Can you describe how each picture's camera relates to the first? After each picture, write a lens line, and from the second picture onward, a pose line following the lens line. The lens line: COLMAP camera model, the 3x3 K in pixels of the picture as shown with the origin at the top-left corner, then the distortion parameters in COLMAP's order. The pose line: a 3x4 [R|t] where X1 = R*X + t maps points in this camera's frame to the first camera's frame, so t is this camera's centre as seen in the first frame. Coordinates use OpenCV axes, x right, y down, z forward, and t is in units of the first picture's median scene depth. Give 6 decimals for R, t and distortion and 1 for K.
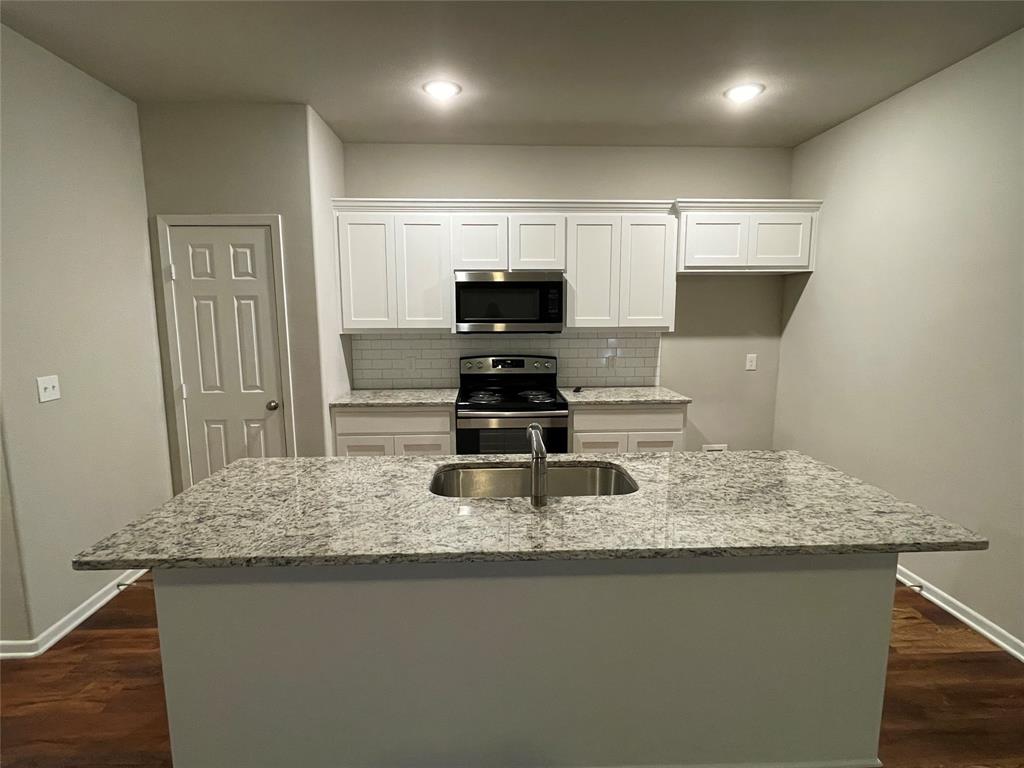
lens RADIAL K [[515.5, 0, 512.0], [0, 515.5, 384.0], [0, 0, 1]] dist [-0.003835, -0.000626]
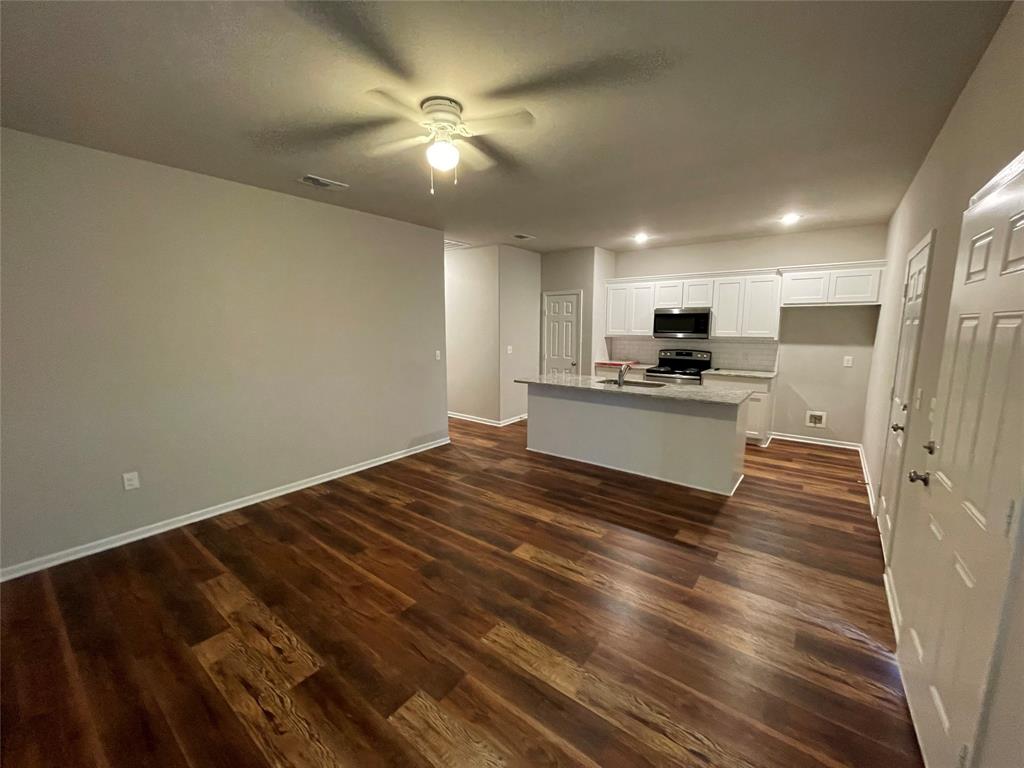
lens RADIAL K [[412.3, 0, 512.0], [0, 412.3, 384.0], [0, 0, 1]] dist [0.000782, 0.000039]
pose [[0.763630, 0.097293, -0.638282, 0.551769], [-0.091182, 0.994924, 0.042568, 0.072636], [0.639183, 0.025694, 0.768625, -0.683699]]
